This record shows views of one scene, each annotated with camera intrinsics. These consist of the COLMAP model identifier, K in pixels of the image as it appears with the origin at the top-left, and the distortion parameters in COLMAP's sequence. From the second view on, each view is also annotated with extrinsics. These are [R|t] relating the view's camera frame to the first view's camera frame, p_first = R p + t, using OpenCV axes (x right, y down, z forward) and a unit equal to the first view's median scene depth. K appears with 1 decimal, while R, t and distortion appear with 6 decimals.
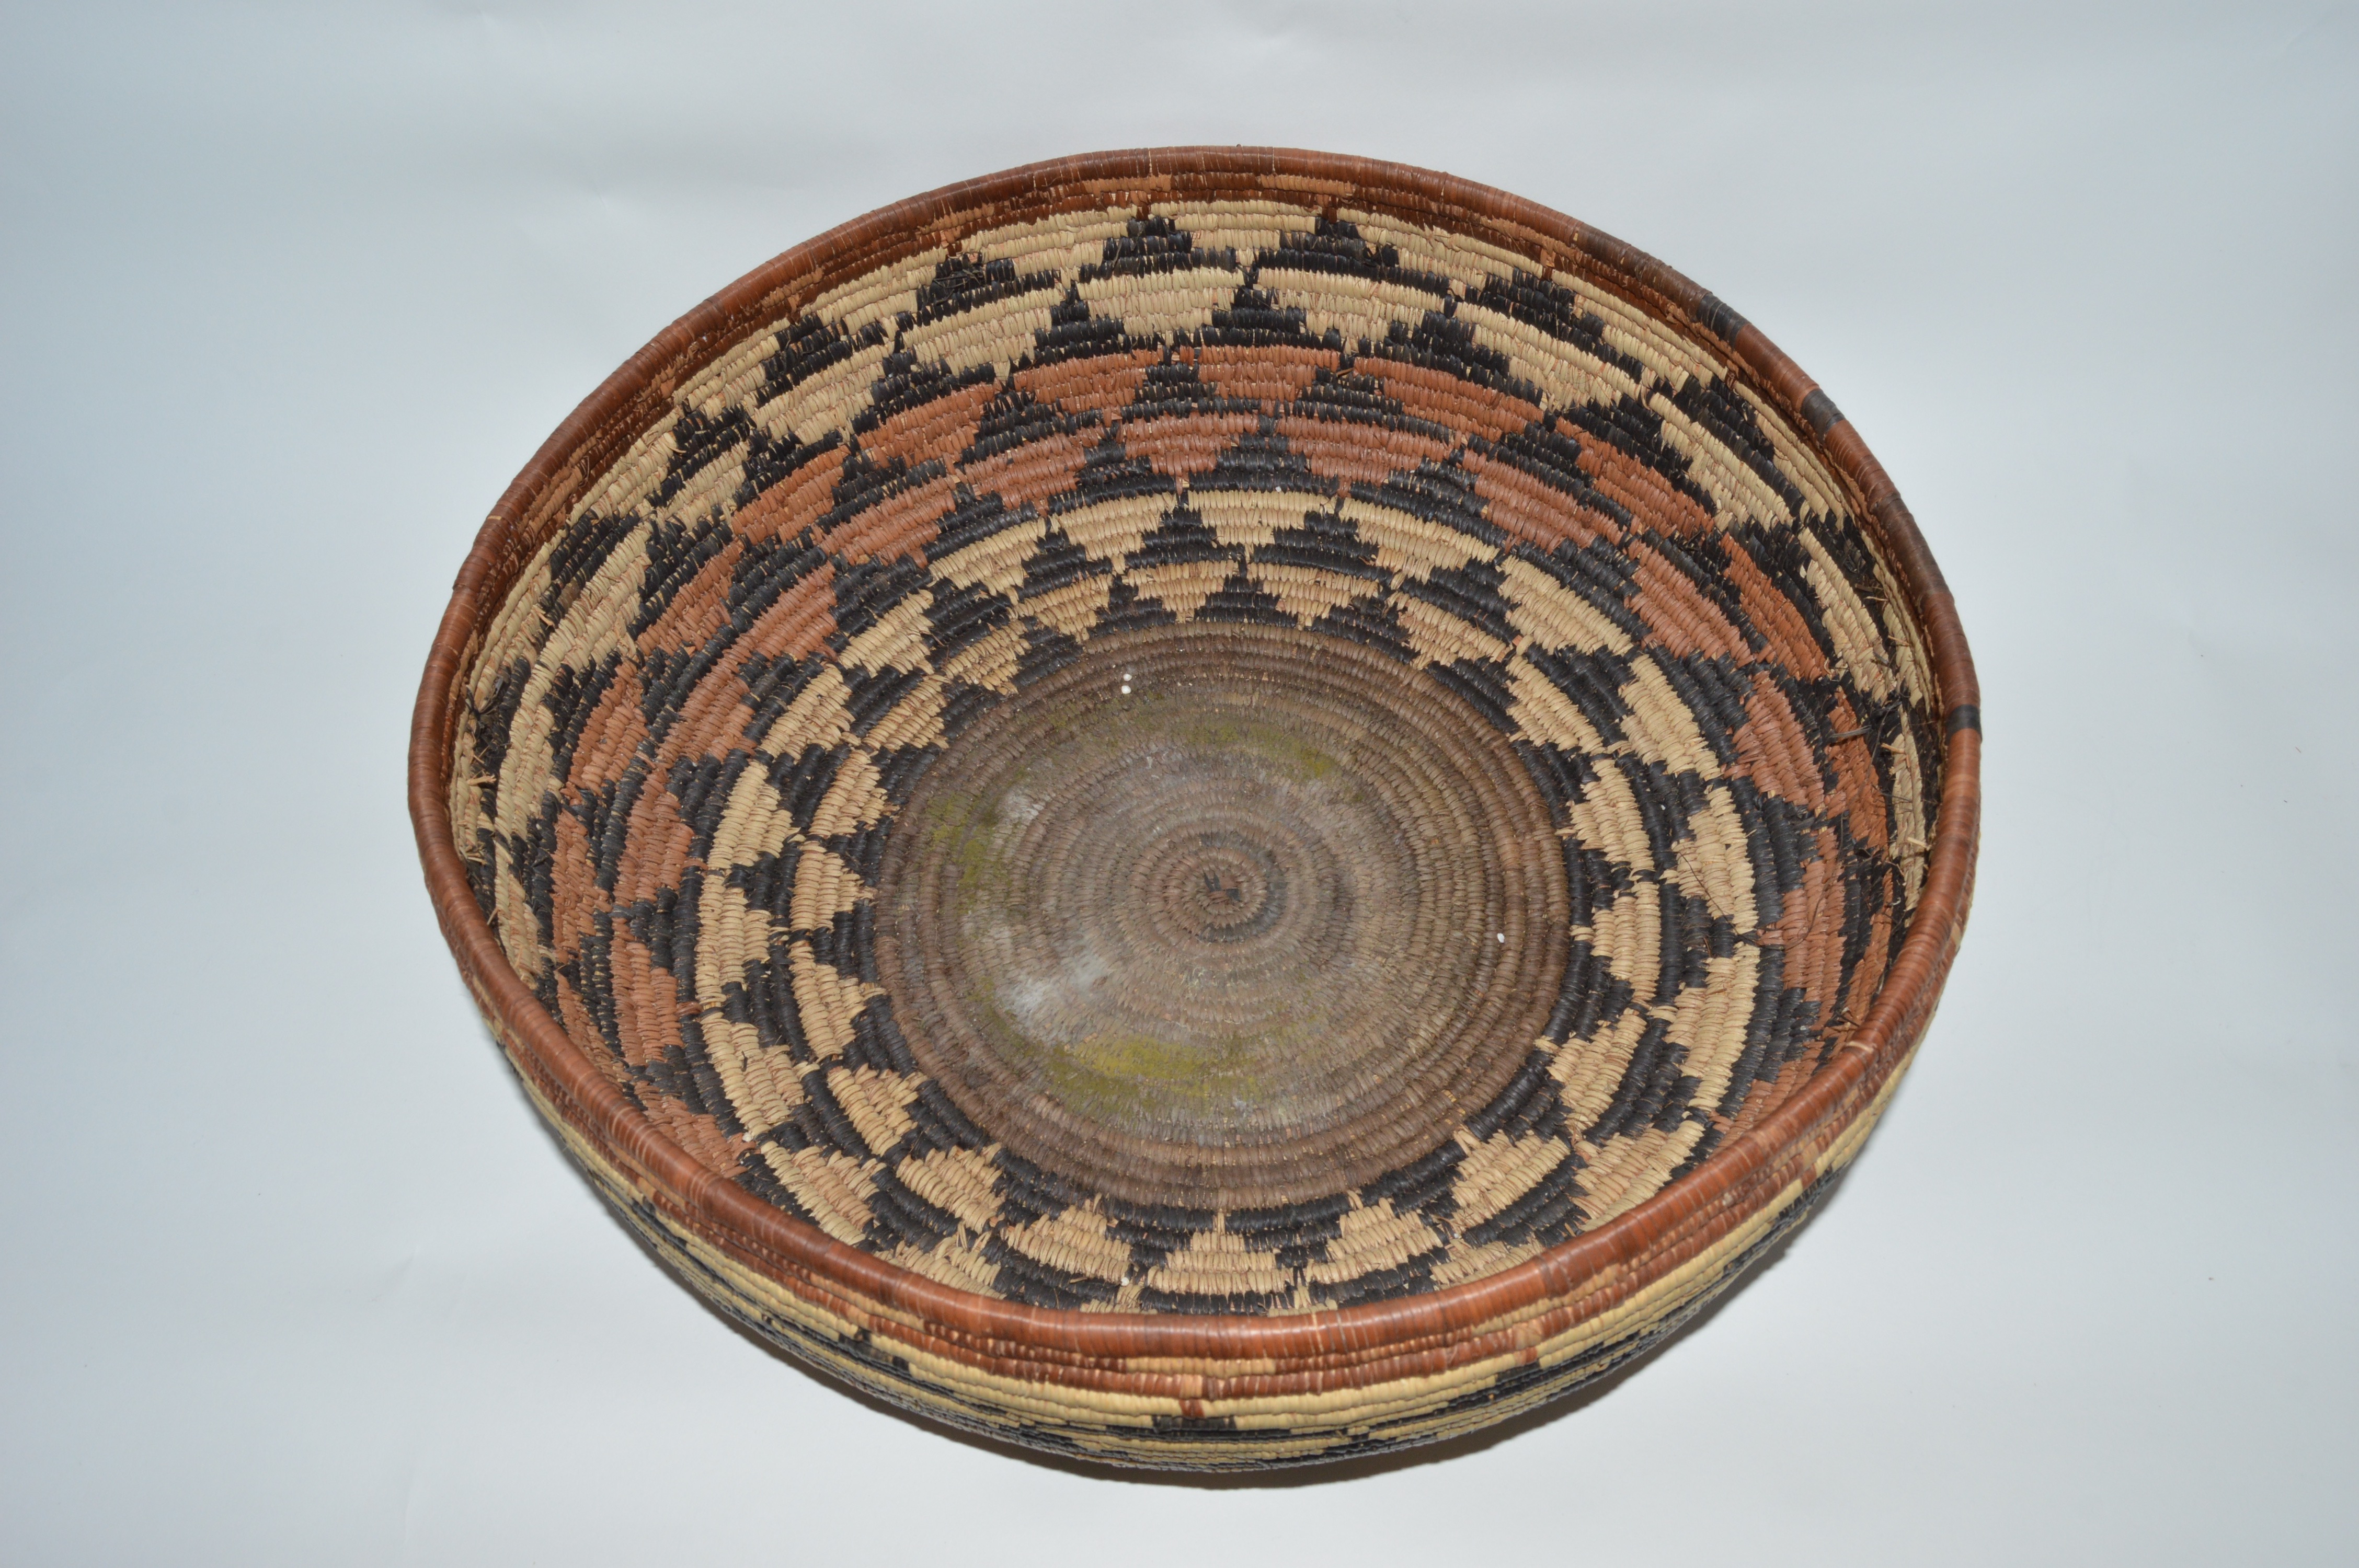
lens RADIAL K [[1863.3, 0, 1185.1], [0, 1863.3, 765.3], [0, 0, 1]] dist [-0.097214, 0.003644]
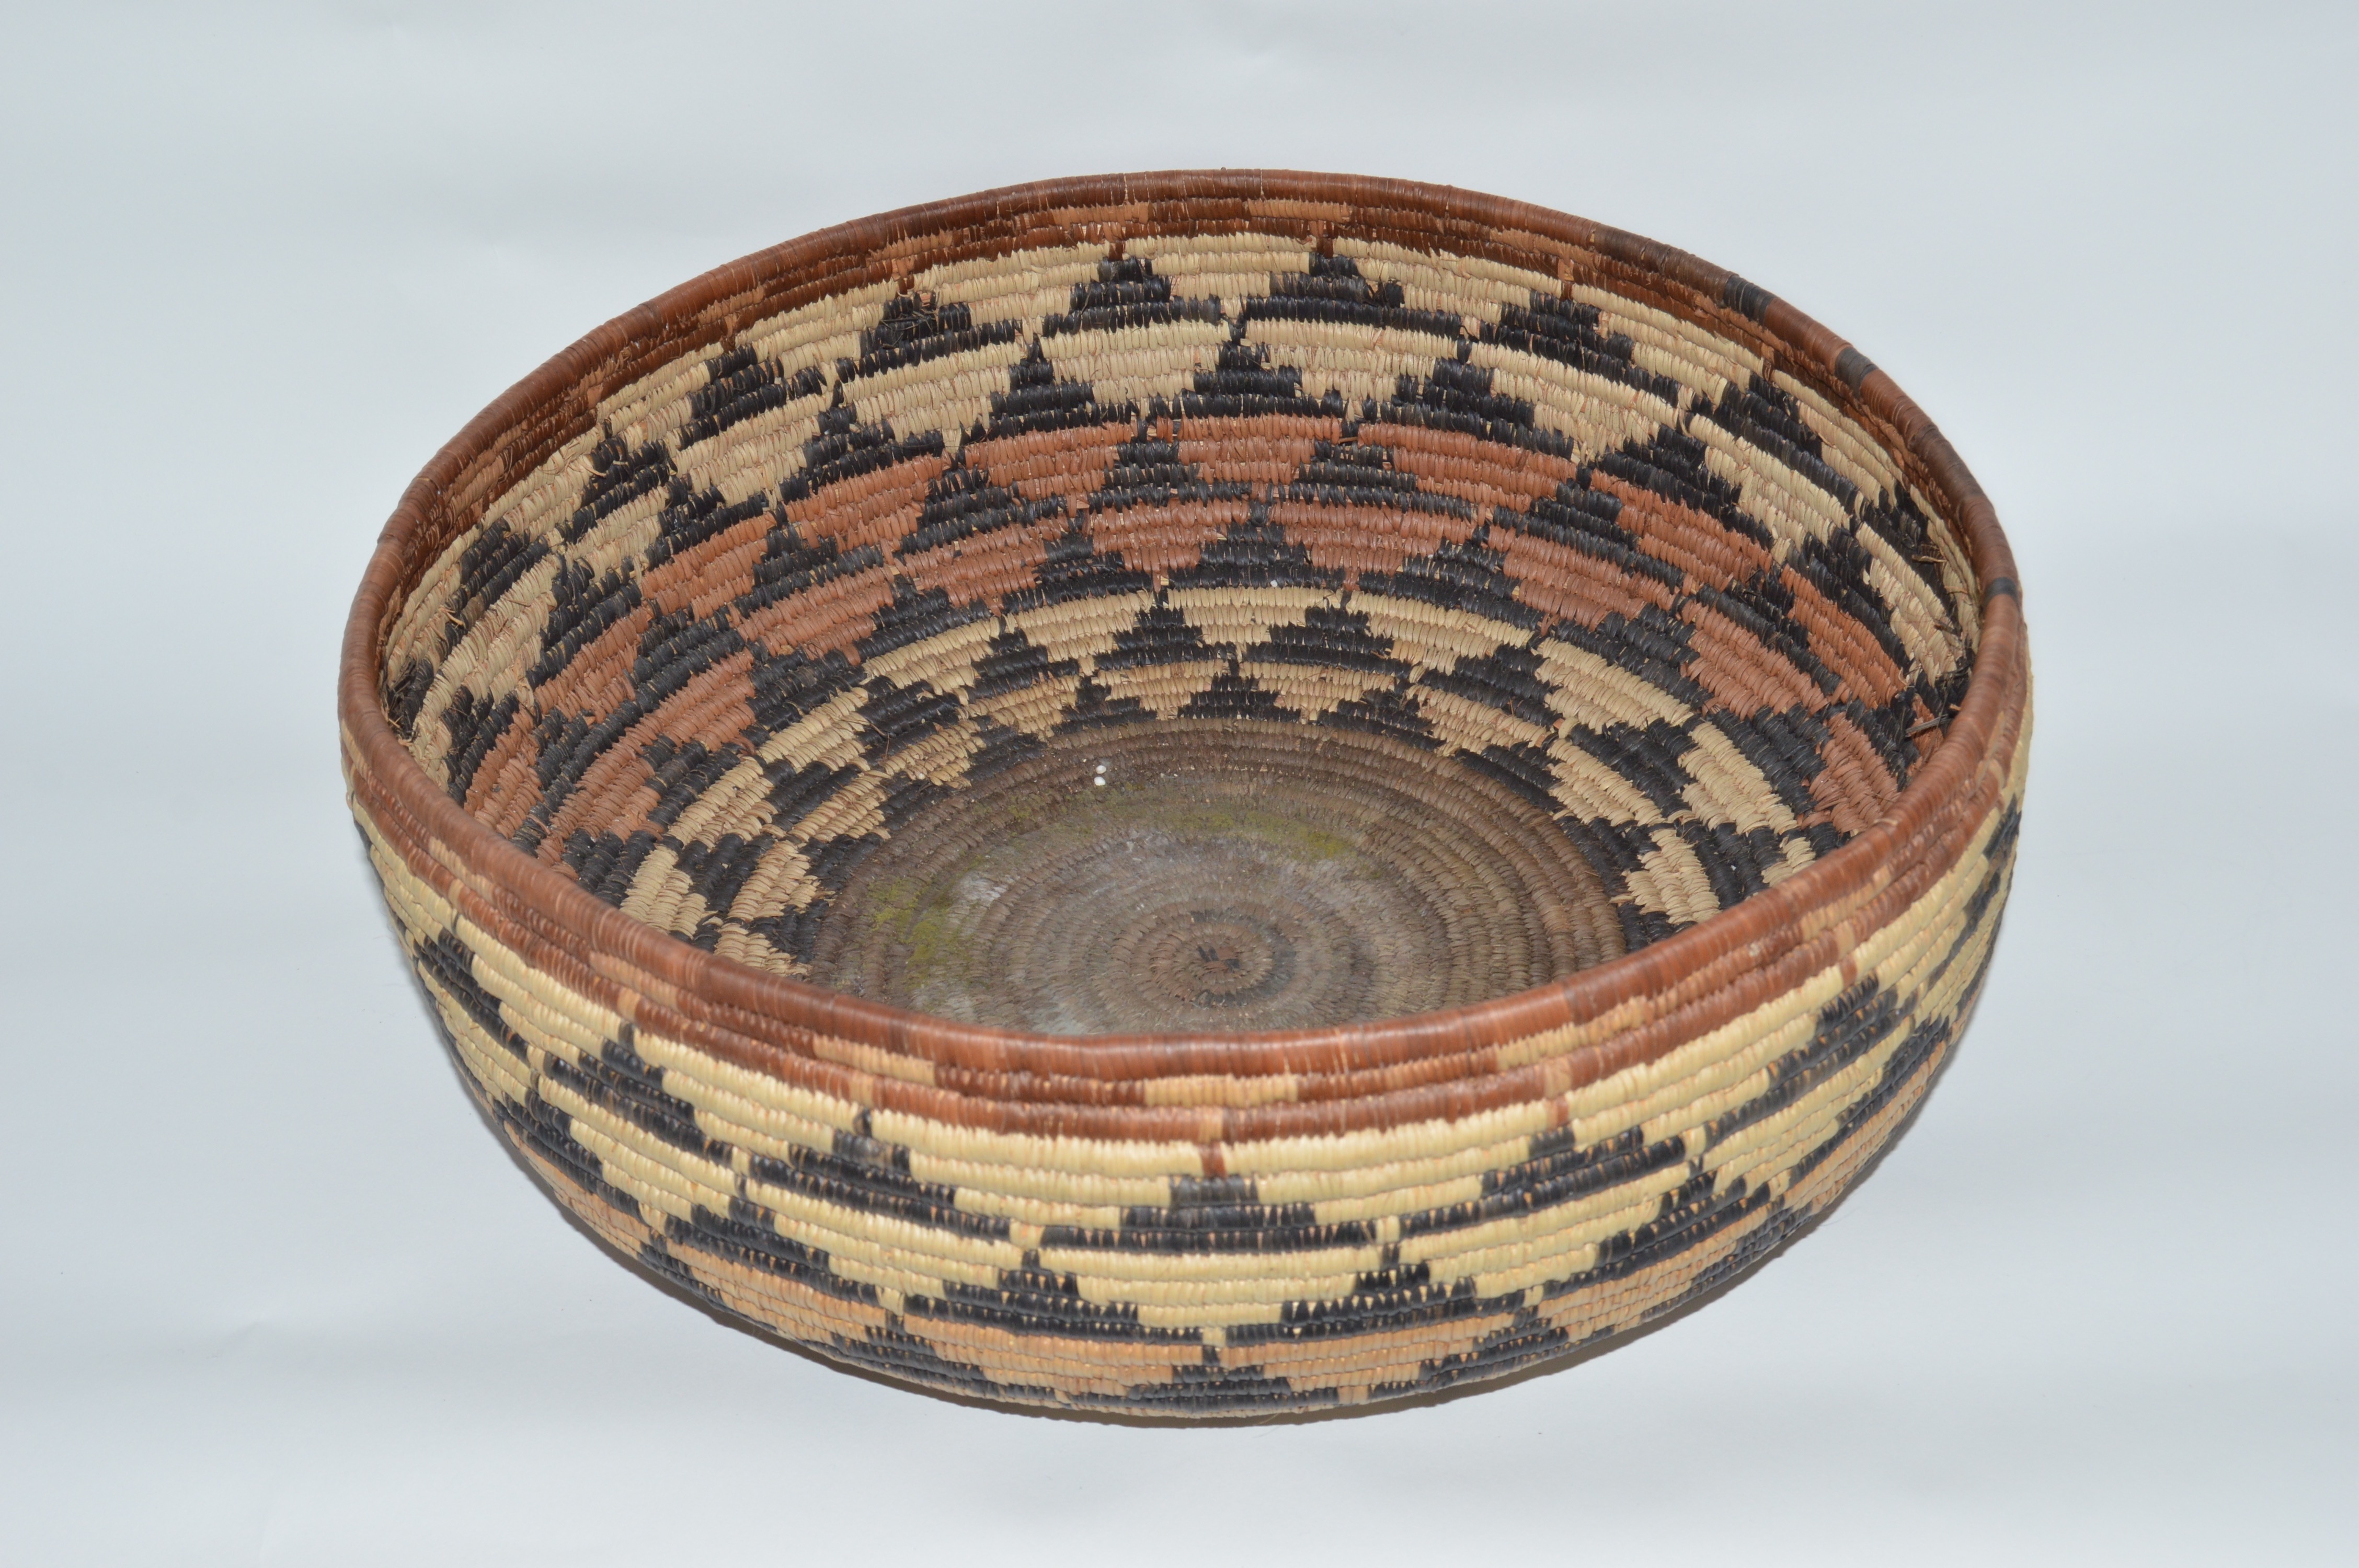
lens RADIAL K [[3136.5, 0, 1180.2], [0, 3136.5, 788.9], [0, 0, 1]] dist [-0.054125, 0.000000]
pose [[0.999675, -0.008229, 0.024112, -0.030860], [0.014776, 0.958233, -0.285607, 0.385326], [-0.020754, 0.285870, 0.958044, -0.379853]]
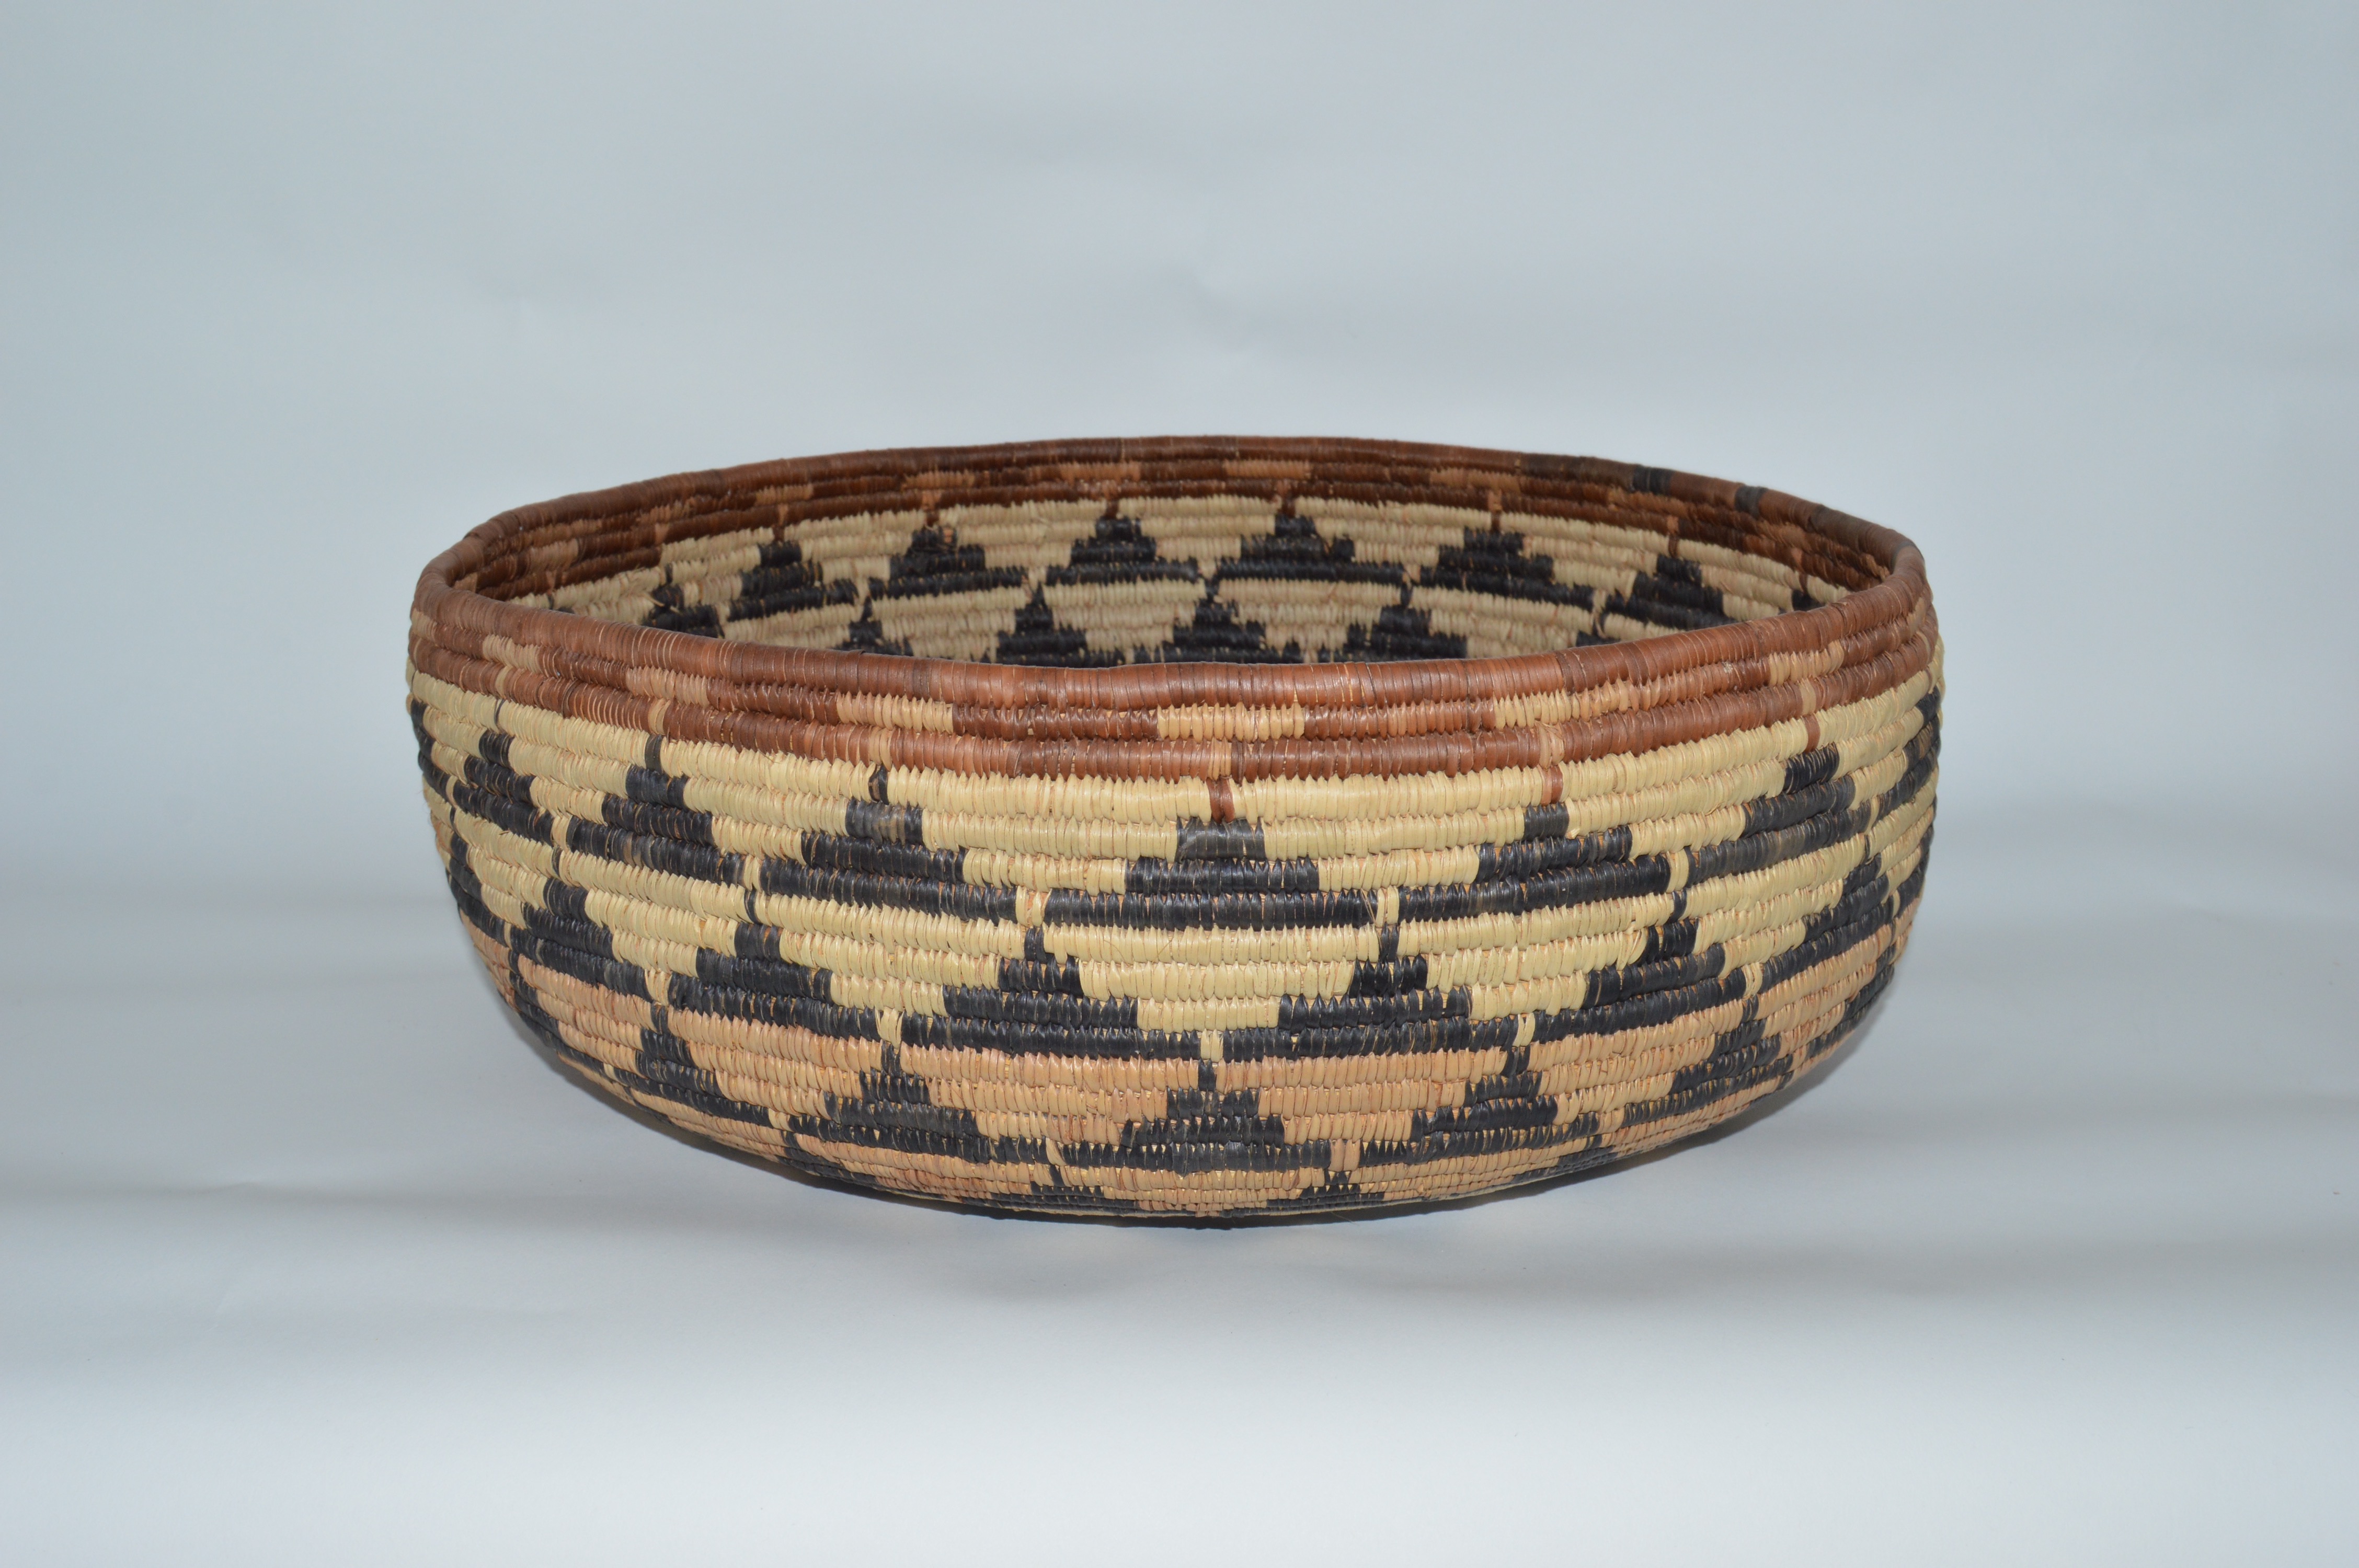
lens RADIAL K [[2527.7, 0, 1184.1], [0, 2527.7, 788.9], [0, 0, 1]] dist [-0.080238, 0.000000]
pose [[0.997970, 0.034797, 0.053333, -0.053282], [0.005390, 0.788339, -0.615218, 0.717895], [-0.063453, 0.614257, 0.786551, -0.039742]]
